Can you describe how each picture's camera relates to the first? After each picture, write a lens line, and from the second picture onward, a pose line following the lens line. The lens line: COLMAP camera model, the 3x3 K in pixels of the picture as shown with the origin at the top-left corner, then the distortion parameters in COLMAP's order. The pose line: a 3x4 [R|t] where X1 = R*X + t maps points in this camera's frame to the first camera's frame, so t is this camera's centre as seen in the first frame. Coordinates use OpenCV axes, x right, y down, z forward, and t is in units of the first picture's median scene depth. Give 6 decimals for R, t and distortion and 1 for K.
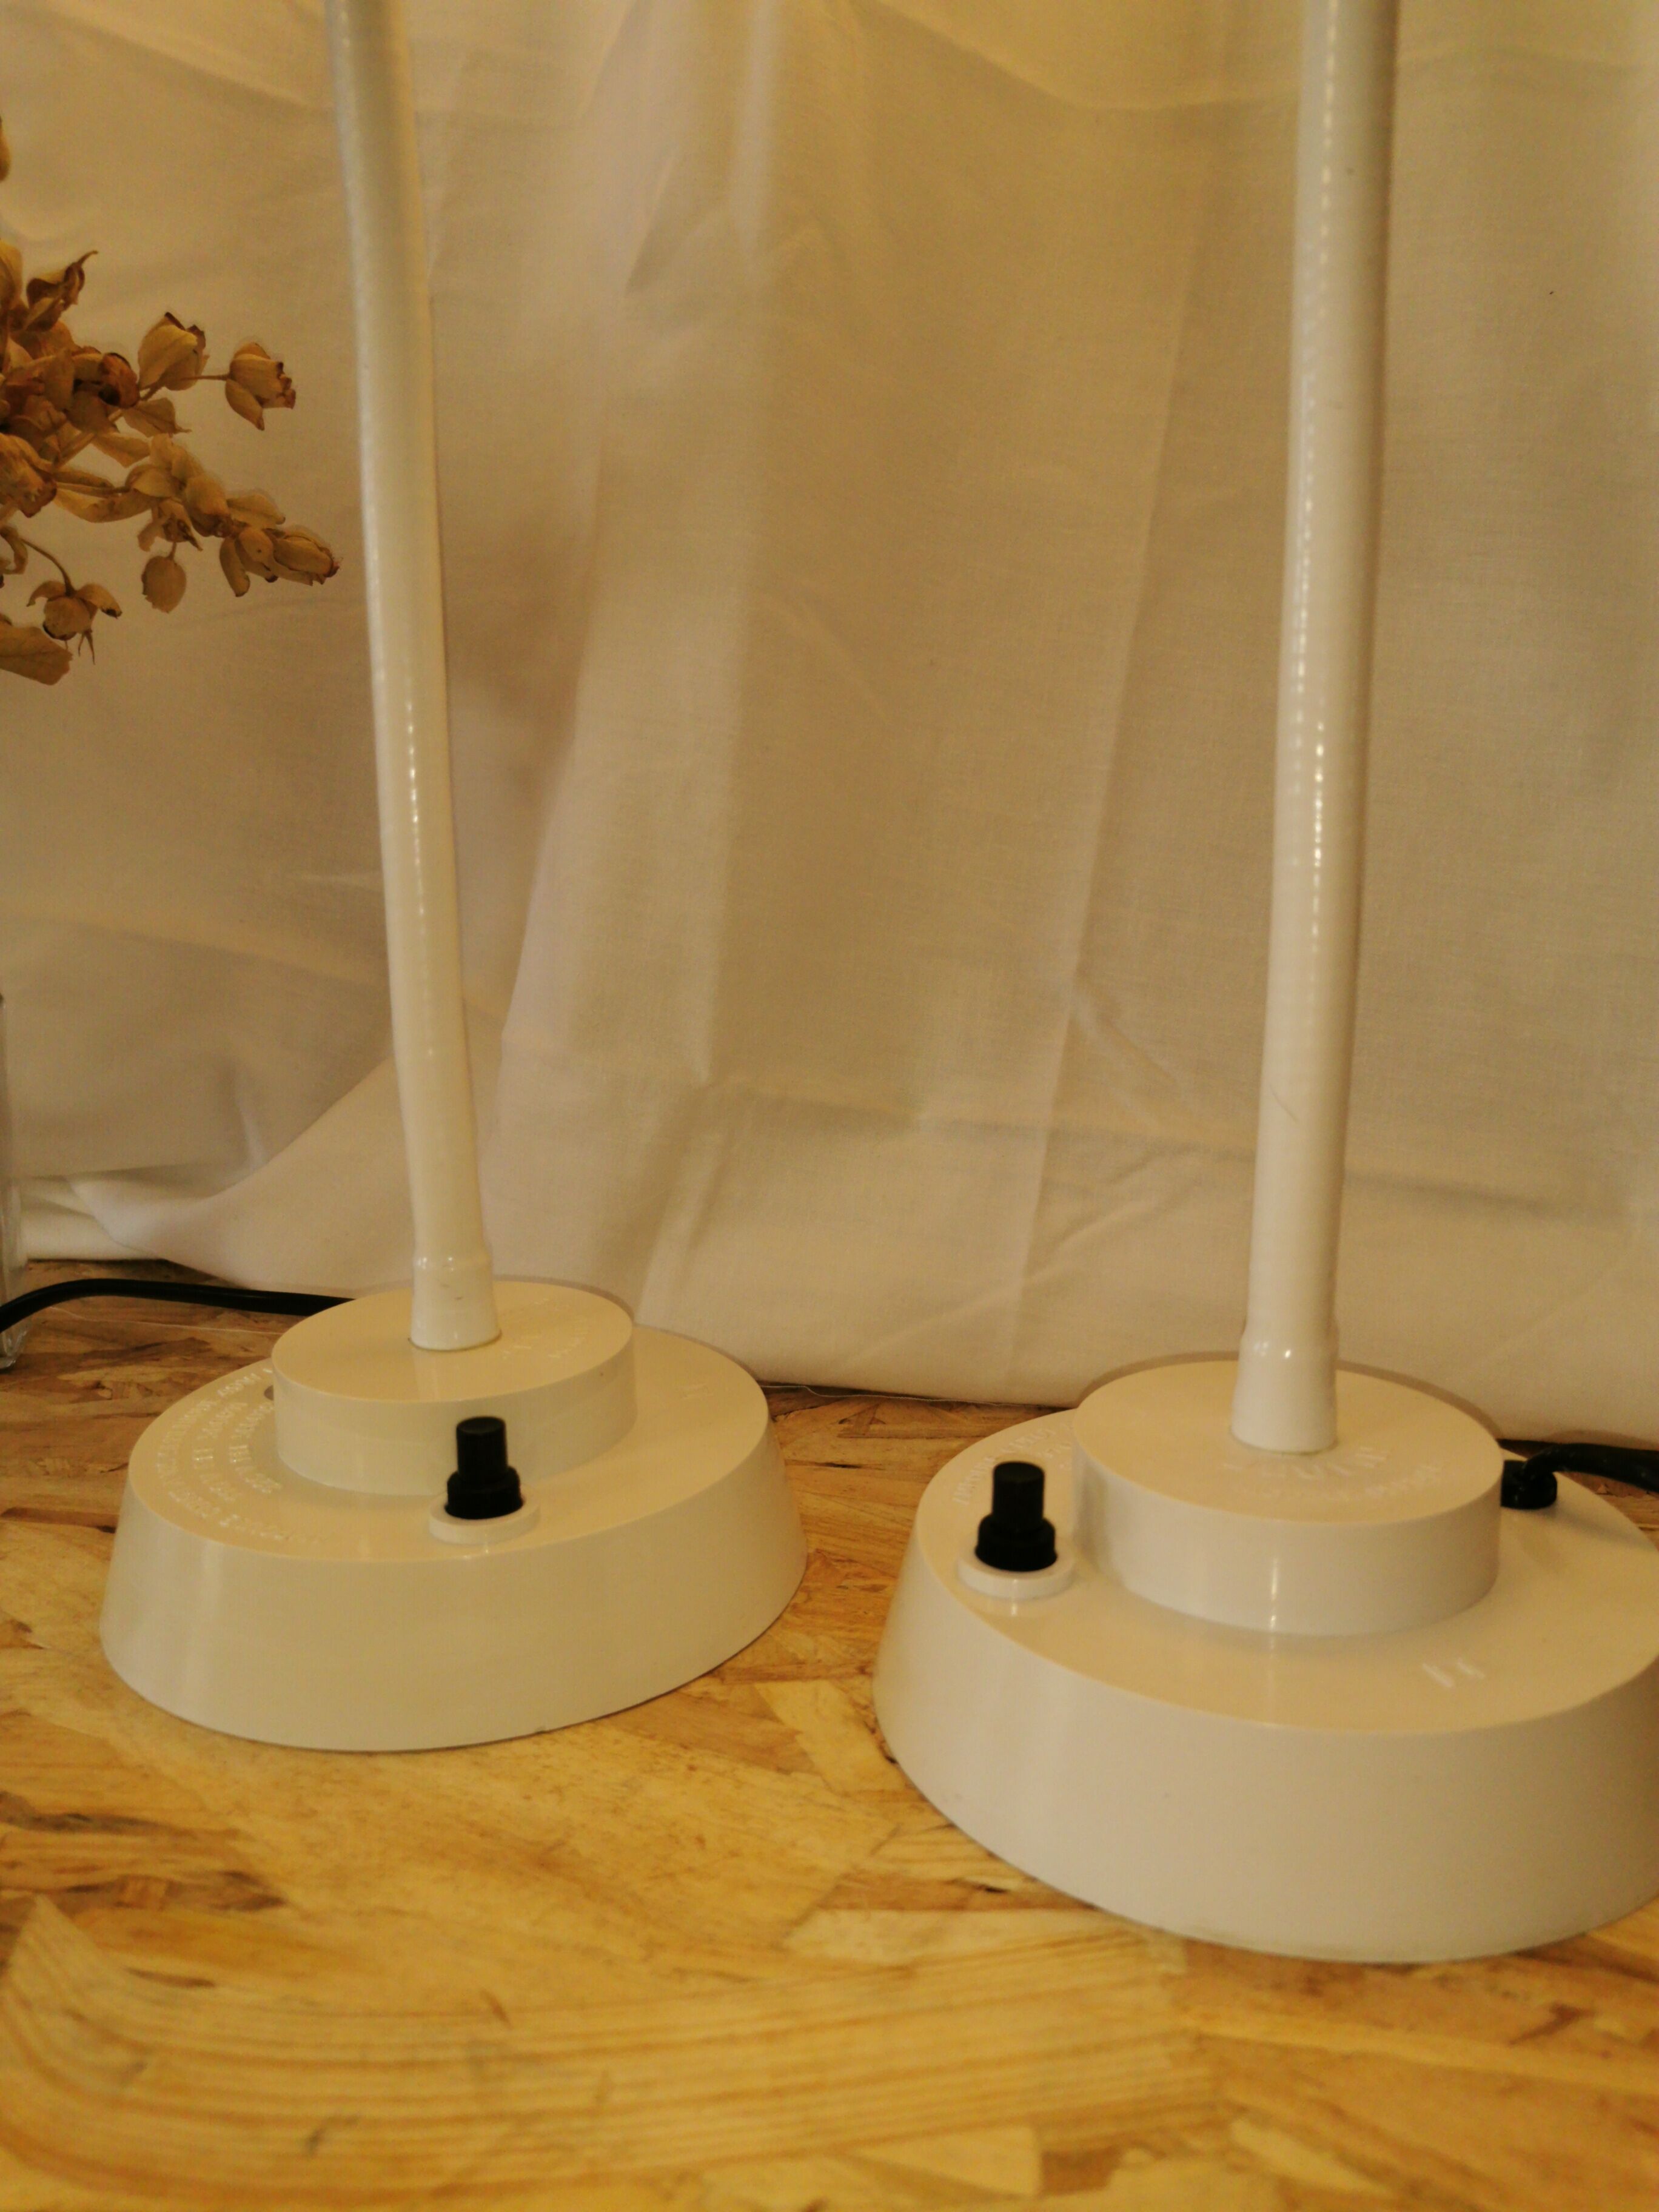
lens RADIAL K [[1723.8, 0, 831.9], [0, 1723.8, 1106.1], [0, 0, 1]] dist [0.006032, 0.004300]
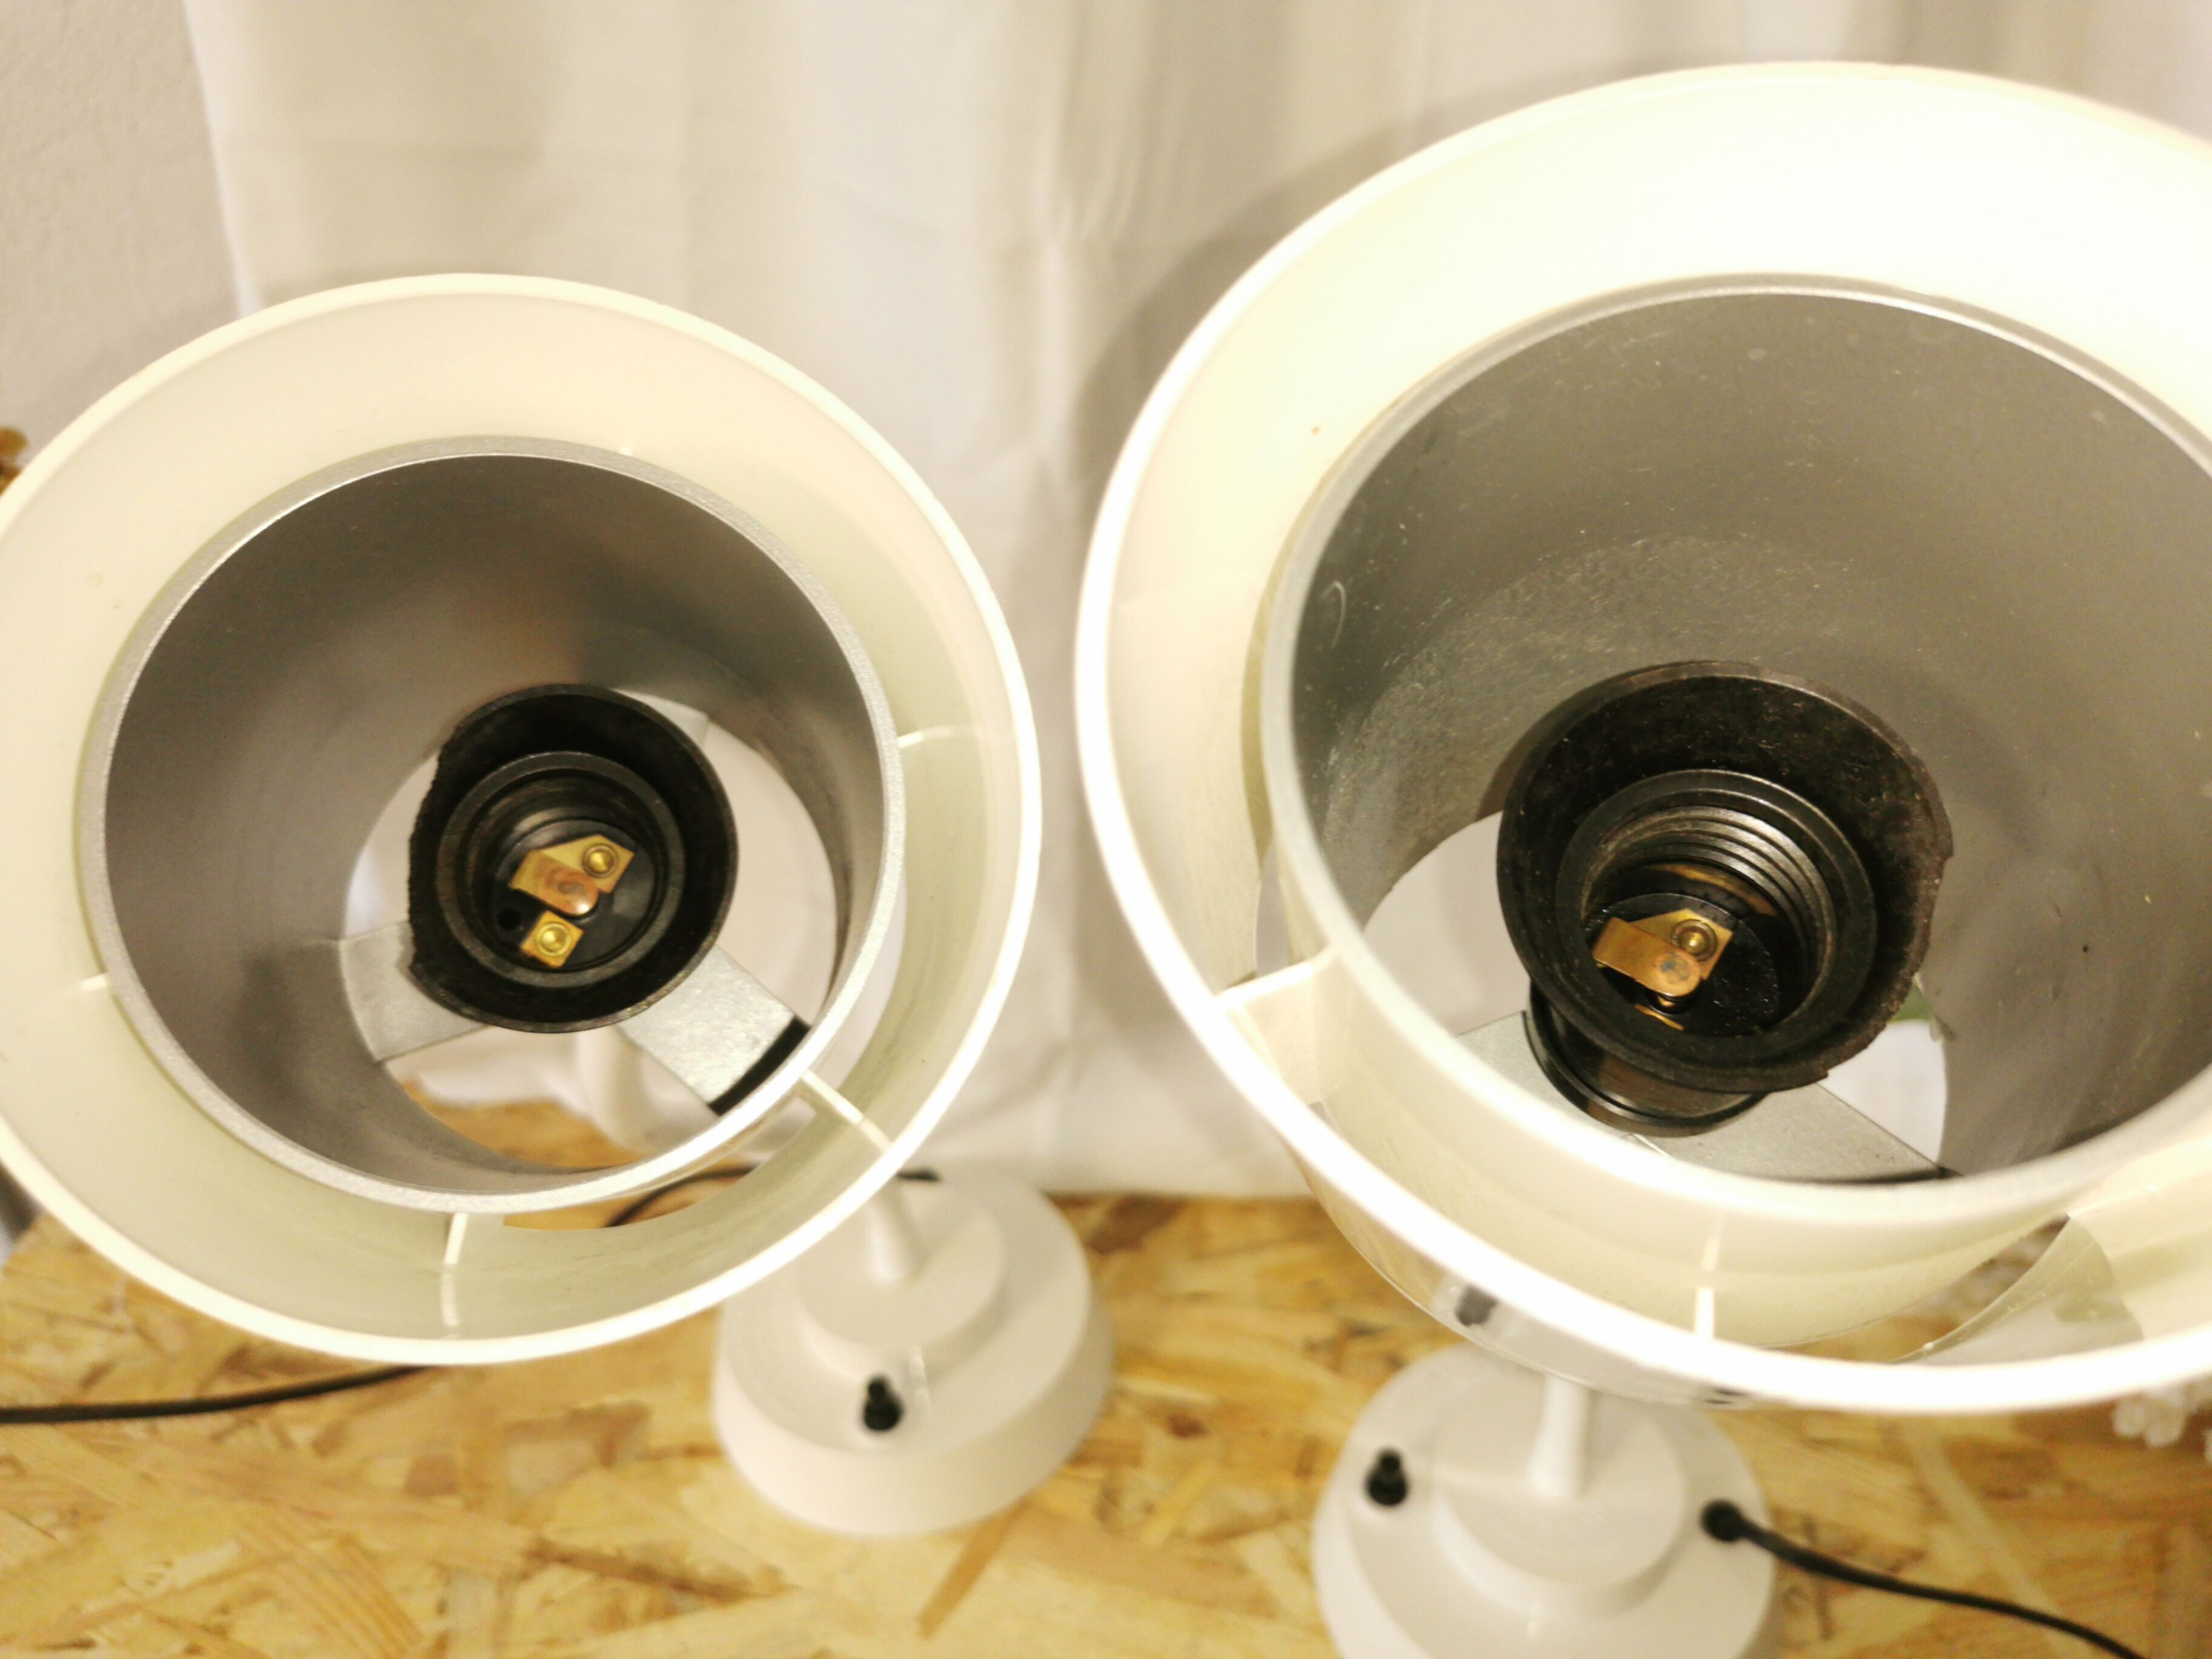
lens RADIAL K [[1757.5, 0, 1094.6], [0, 1757.5, 829.7], [0, 0, 1]] dist [-0.012766, 0.001577]
pose [[0.979299, -0.151019, 0.134782, -0.367993], [0.081928, 0.904604, 0.418305, -1.285812], [-0.185096, -0.398603, 0.898251, -0.345085]]
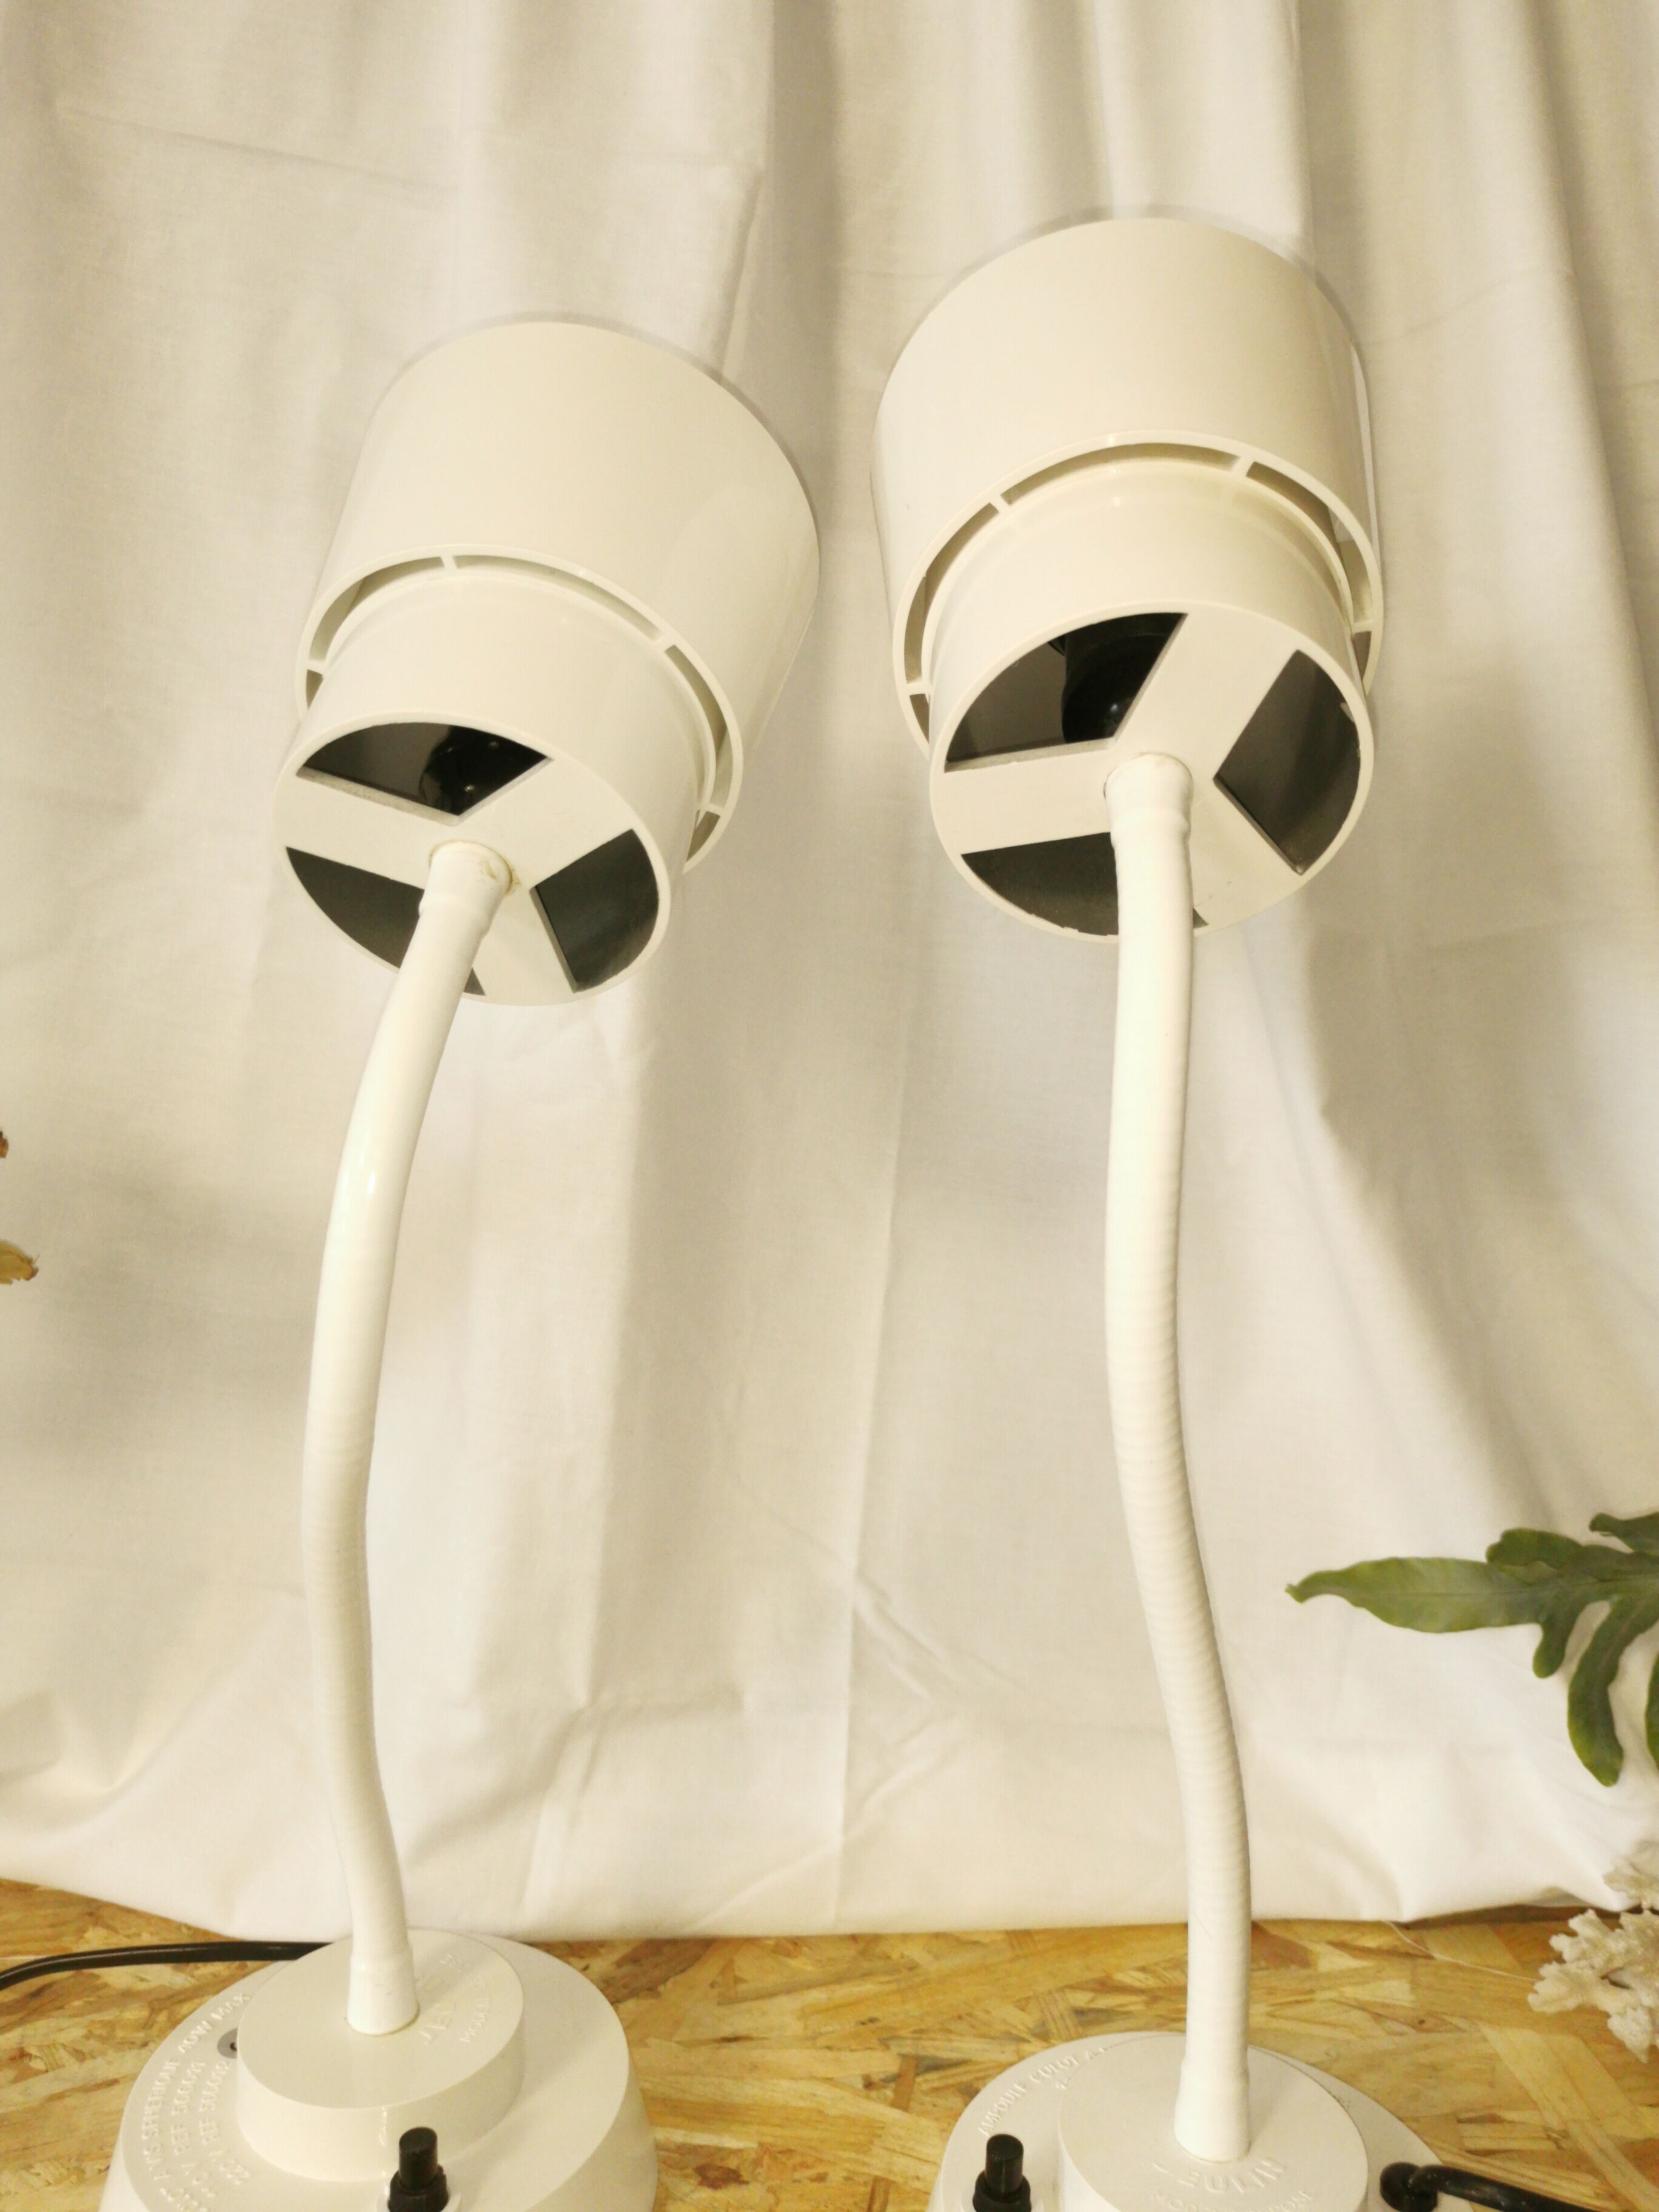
lens RADIAL K [[1737.8, 0, 829.5], [0, 1737.8, 1106.0], [0, 0, 1]] dist [0.002643, 0.002943]
pose [[0.945299, -0.015569, 0.325833, -0.515528], [0.040274, 0.996789, -0.069213, -0.588272], [-0.323709, 0.078549, 0.942890, -0.423375]]
